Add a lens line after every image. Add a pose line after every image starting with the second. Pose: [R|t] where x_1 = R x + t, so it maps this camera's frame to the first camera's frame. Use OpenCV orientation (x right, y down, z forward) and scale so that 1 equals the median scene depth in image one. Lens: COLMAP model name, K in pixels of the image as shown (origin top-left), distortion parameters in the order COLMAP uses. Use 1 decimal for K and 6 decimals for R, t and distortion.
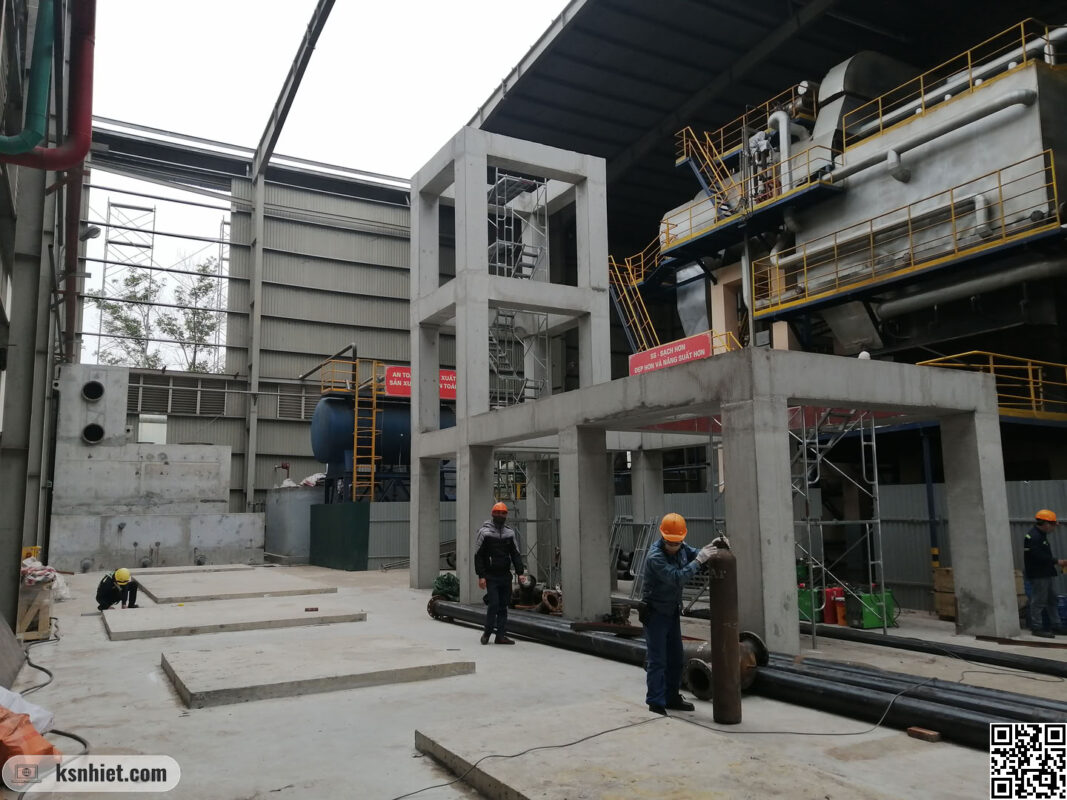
lens RADIAL K [[834.9, 0, 533.9], [0, 834.9, 401.5], [0, 0, 1]] dist [-0.007675, 0.030609]
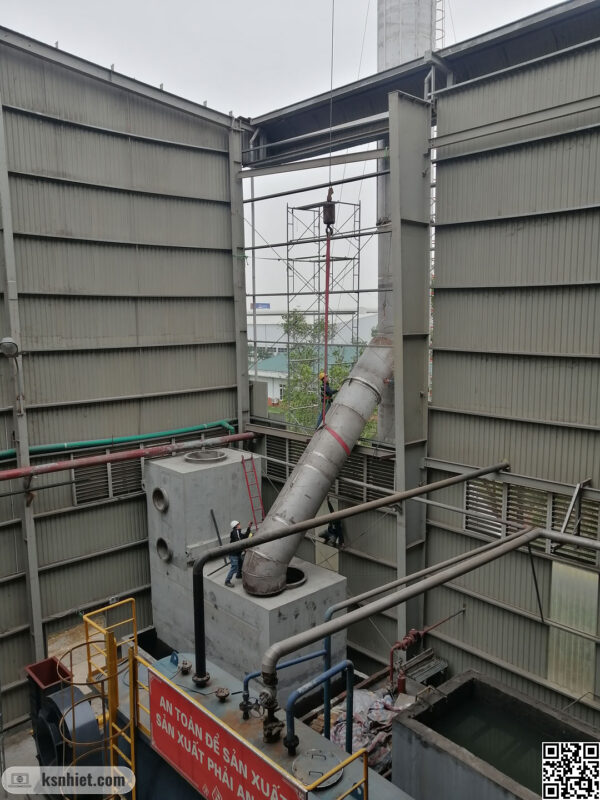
lens RADIAL K [[626.0, 0, 302.2], [0, 626.0, 398.8], [0, 0, 1]] dist [-0.007675, 0.030609]
pose [[0.230665, 0.139938, -0.962918, 0.011716], [0.126367, 0.976916, 0.172243, -0.028035], [0.964793, -0.161411, 0.207657, 0.147060]]
